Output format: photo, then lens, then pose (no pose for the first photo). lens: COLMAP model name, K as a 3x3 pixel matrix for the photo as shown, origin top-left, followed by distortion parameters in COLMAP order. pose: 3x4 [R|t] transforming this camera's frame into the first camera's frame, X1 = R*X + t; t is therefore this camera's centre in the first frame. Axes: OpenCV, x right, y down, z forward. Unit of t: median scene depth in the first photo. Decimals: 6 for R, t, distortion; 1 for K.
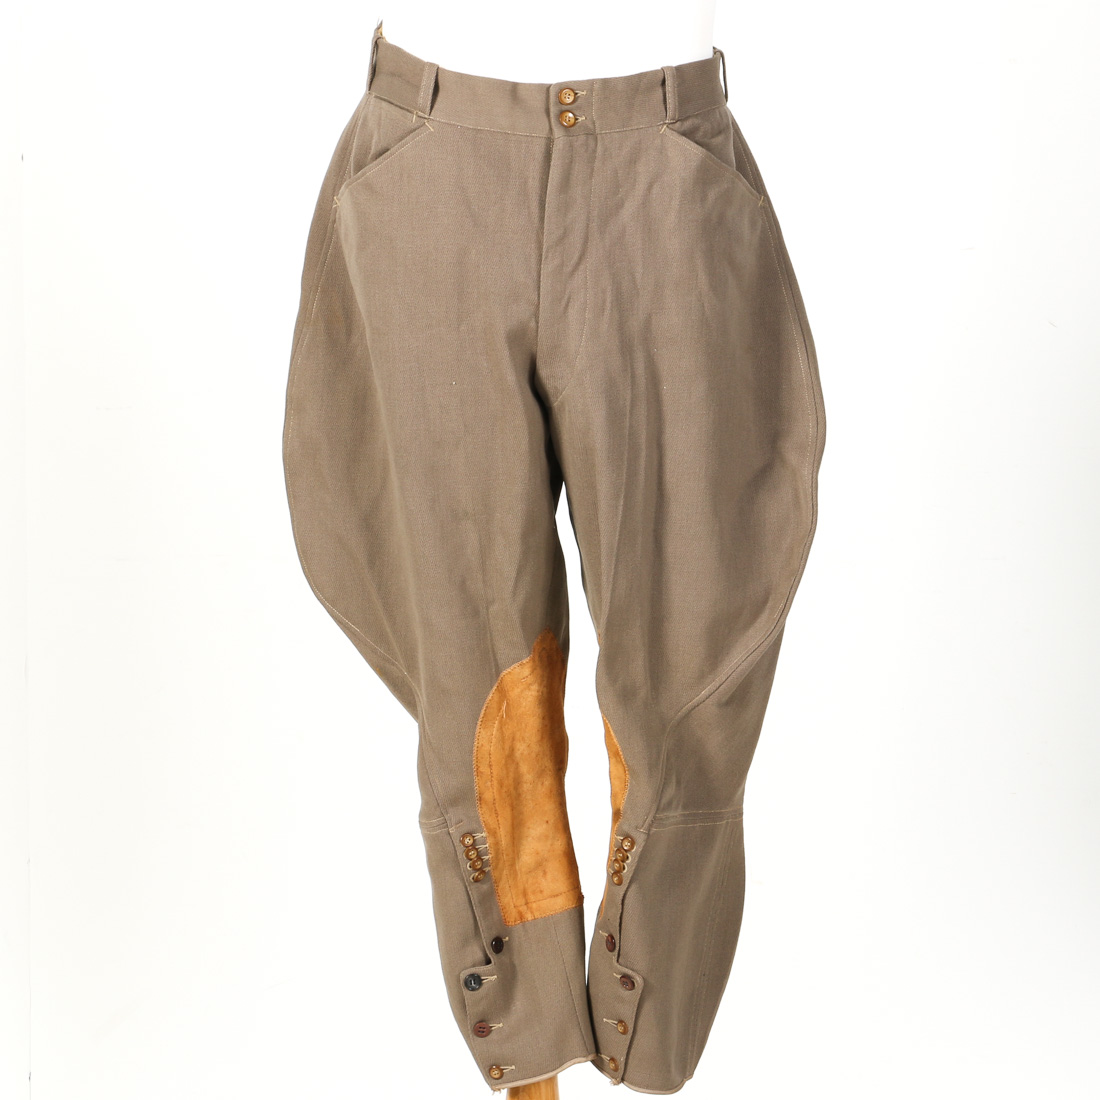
lens RADIAL K [[4430.4, 0, 550.0], [0, 4430.4, 550.0], [0, 0, 1]] dist [0.563509, 1.890795]
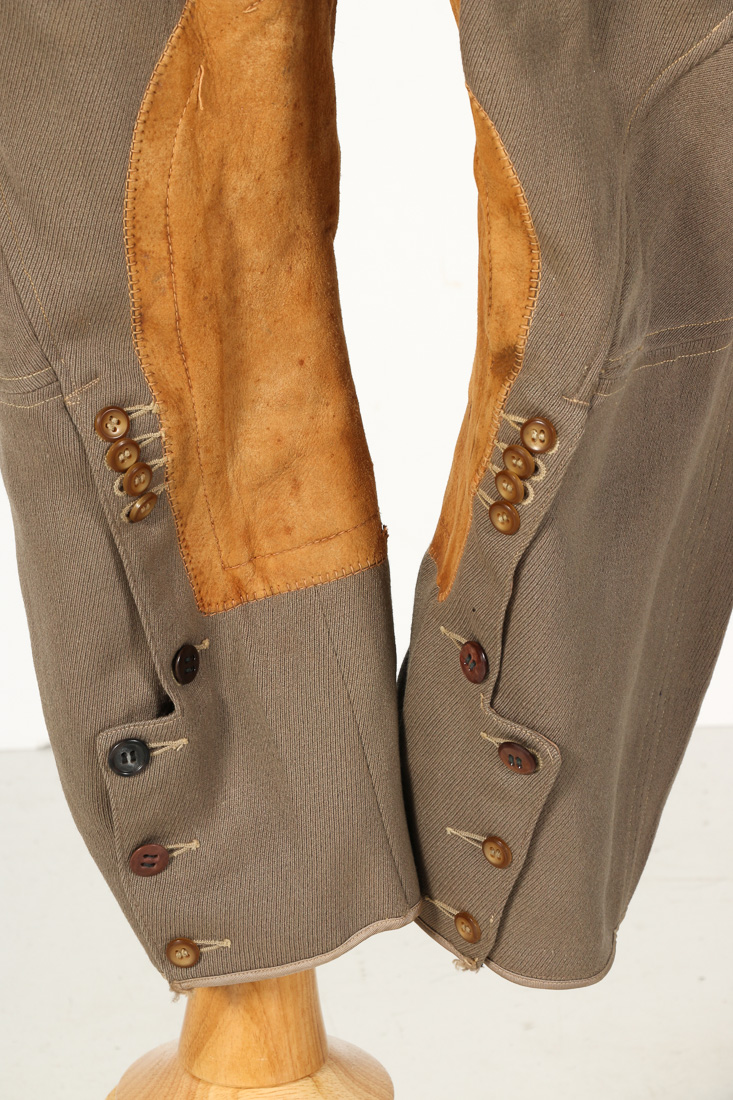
lens RADIAL K [[4229.0, 0, 366.5], [0, 4229.0, 550.0], [0, 0, 1]] dist [0.808436, 0.311125]
pose [[0.993080, -0.036637, 0.111575, -0.038522], [0.015149, 0.982118, 0.187654, 0.005937], [-0.116455, -0.184666, 0.975877, 0.624791]]
